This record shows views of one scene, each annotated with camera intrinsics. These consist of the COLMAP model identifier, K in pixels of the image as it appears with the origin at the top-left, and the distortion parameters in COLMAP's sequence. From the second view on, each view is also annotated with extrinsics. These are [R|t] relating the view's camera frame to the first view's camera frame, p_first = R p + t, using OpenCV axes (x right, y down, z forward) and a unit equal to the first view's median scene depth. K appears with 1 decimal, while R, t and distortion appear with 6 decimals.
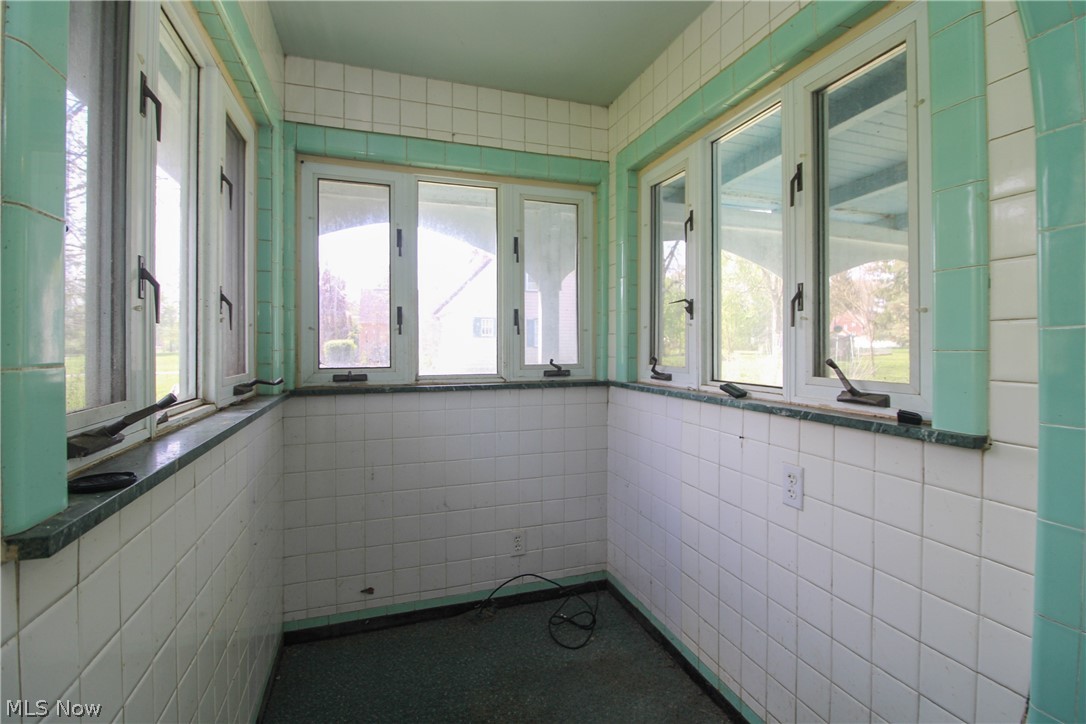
lens RADIAL K [[512.6, 0, 548.3], [0, 512.6, 345.9], [0, 0, 1]] dist [0.002457, -0.000071]
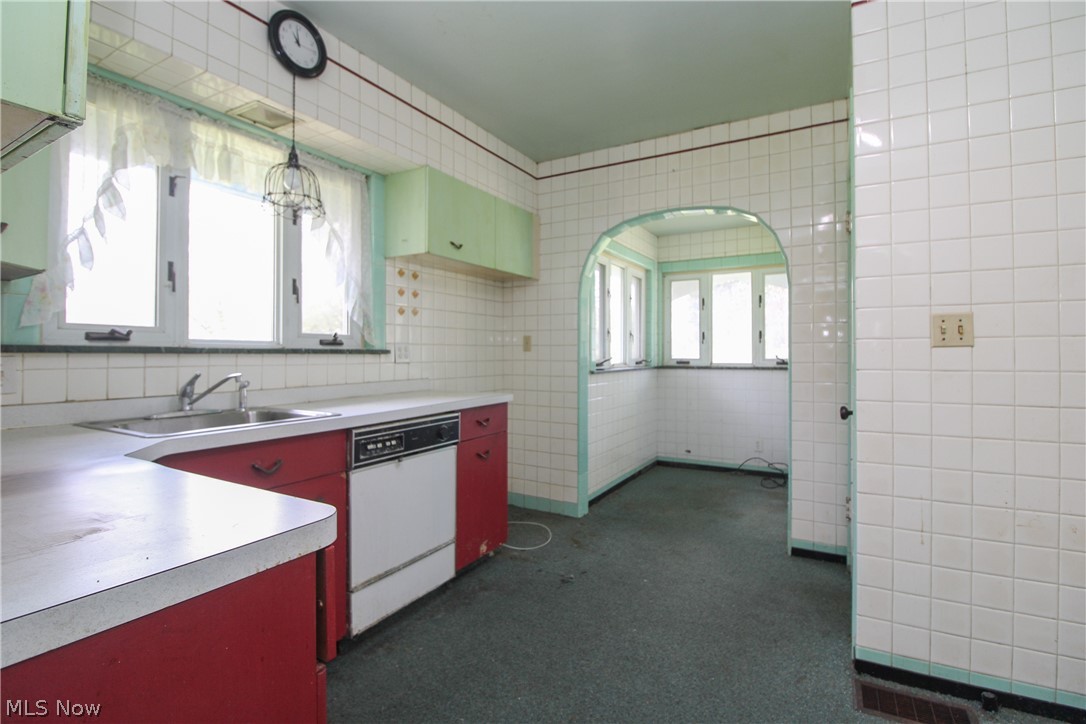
lens RADIAL K [[512.6, 0, 541.0], [0, 512.6, 355.9], [0, 0, 1]] dist [0.002457, -0.000071]
pose [[0.650994, 0.004493, -0.759070, 1.004456], [-0.005615, 0.999984, 0.001103, 0.033423], [0.759062, 0.003544, 0.651008, -1.066781]]
